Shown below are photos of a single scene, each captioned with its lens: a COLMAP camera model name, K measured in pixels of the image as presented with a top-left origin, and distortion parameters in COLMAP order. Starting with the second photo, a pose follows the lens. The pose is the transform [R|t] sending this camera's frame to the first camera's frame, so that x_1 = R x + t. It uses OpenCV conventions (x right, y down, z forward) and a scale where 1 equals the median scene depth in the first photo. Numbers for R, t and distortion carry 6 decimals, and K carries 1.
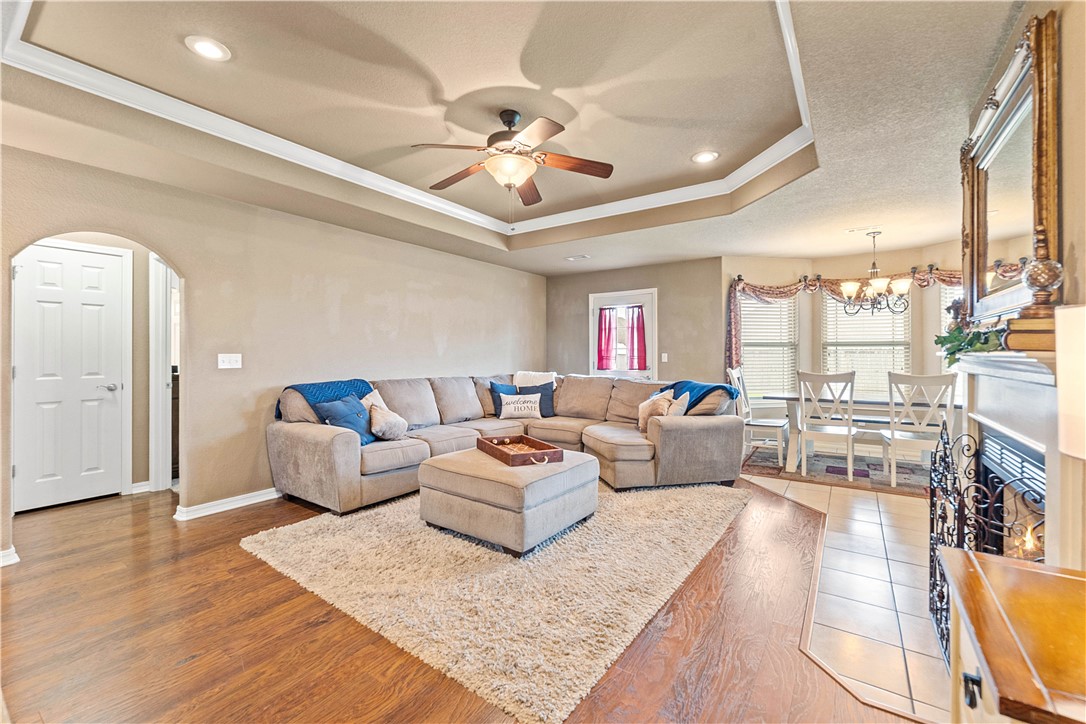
lens RADIAL K [[446.8, 0, 549.8], [0, 446.8, 353.6], [0, 0, 1]] dist [0.002515, -0.000155]
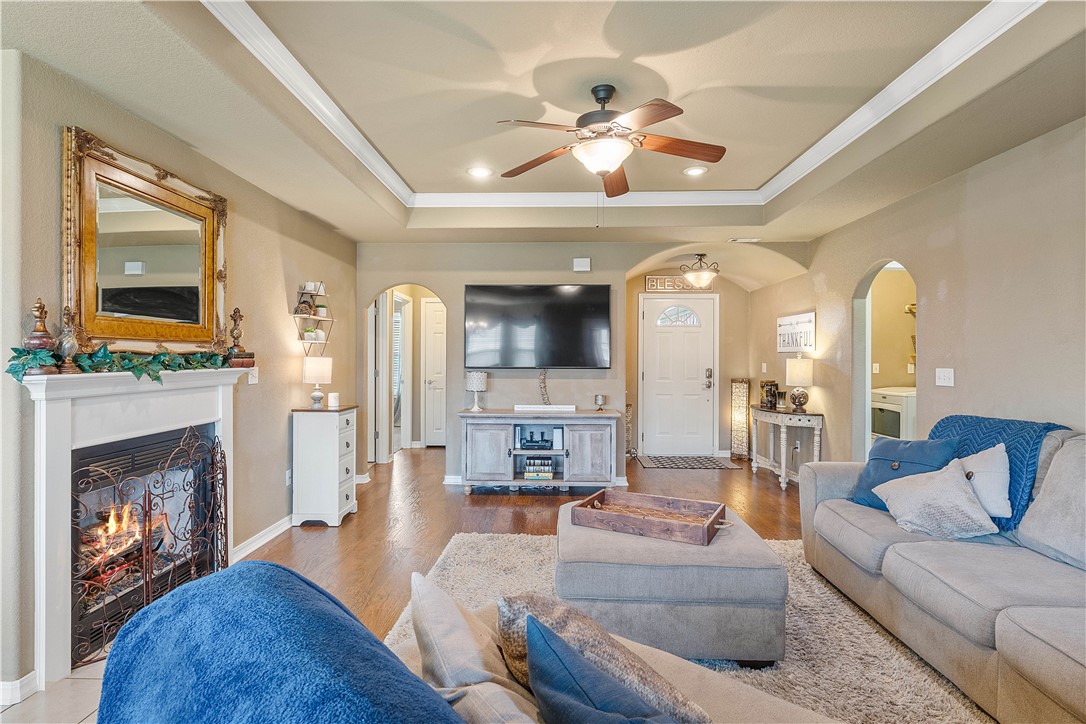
lens RADIAL K [[561.9, 0, 543.0], [0, 561.9, 355.2], [0, 0, 1]] dist [-0.005509, -0.000801]
pose [[-0.830717, -0.001355, -0.556693, 0.305363], [-0.001742, 0.999998, 0.000165, -0.014731], [0.556692, 0.001107, -0.830718, 0.923946]]
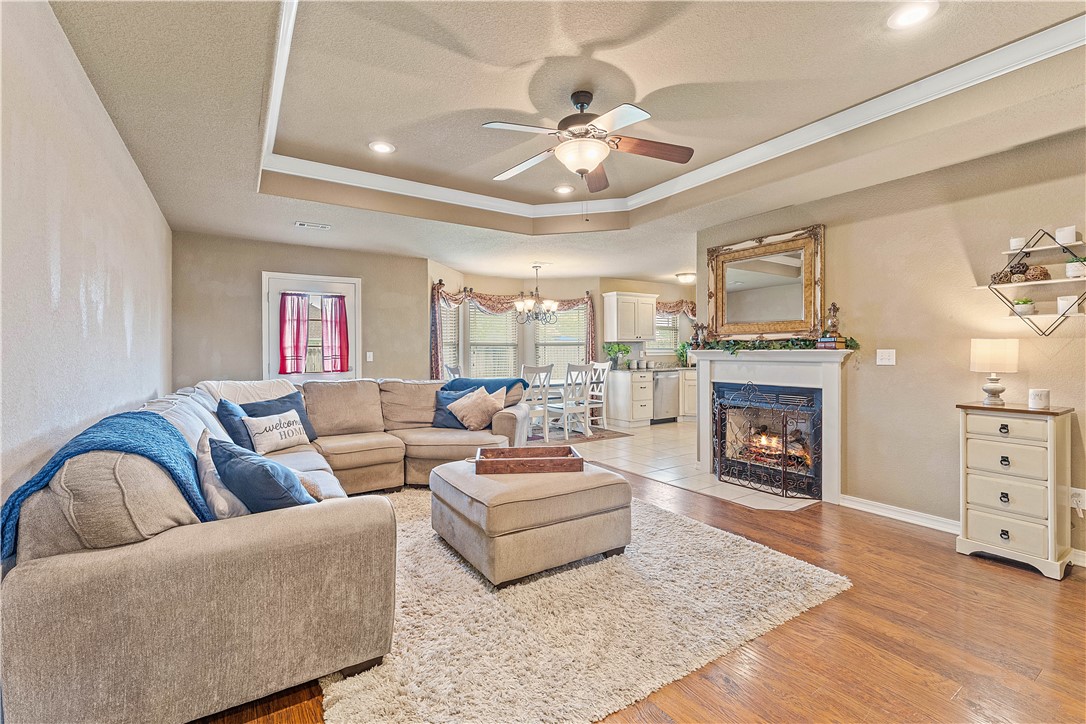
lens RADIAL K [[465.9, 0, 519.5], [0, 465.9, 351.1], [0, 0, 1]] dist [-0.000585, 0.000207]
pose [[0.406995, 0.001182, 0.913430, -0.525015], [0.004556, 0.999984, -0.003324, 0.002175], [-0.913419, 0.005515, 0.406983, 0.366886]]
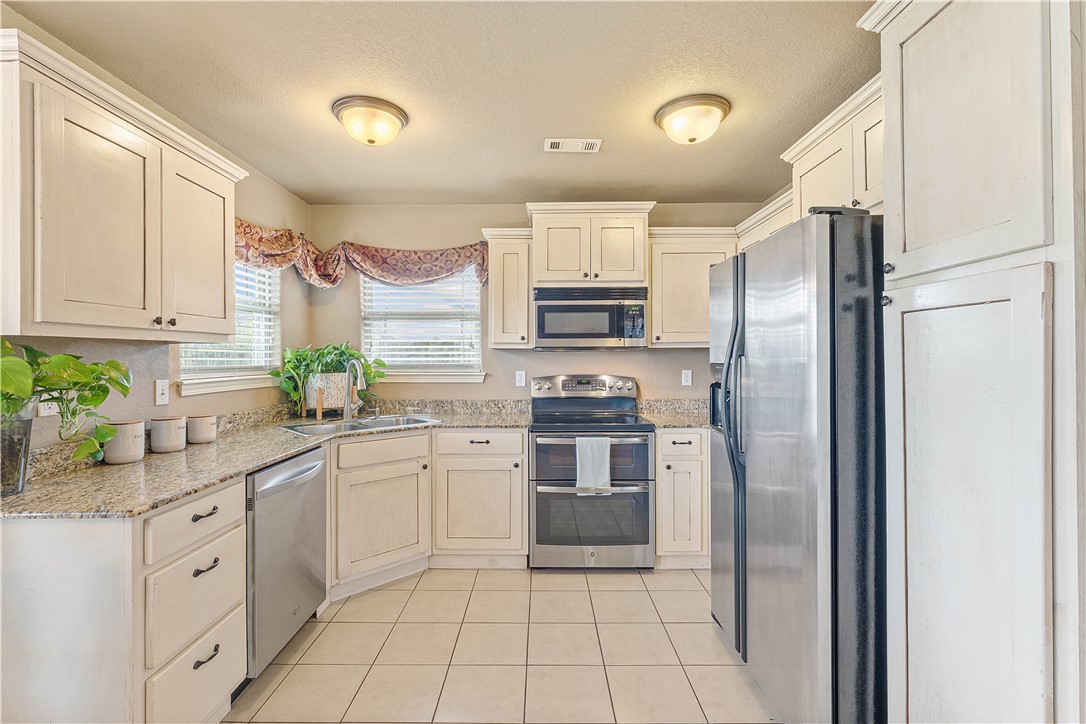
lens RADIAL K [[465.9, 0, 530.5], [0, 465.9, 357.3], [0, 0, 1]] dist [-0.000585, 0.000207]
pose [[-0.554116, 0.006706, 0.832412, 0.496957], [0.008900, 0.999958, -0.002132, -0.015947], [-0.832392, 0.006227, -0.554153, 0.574987]]
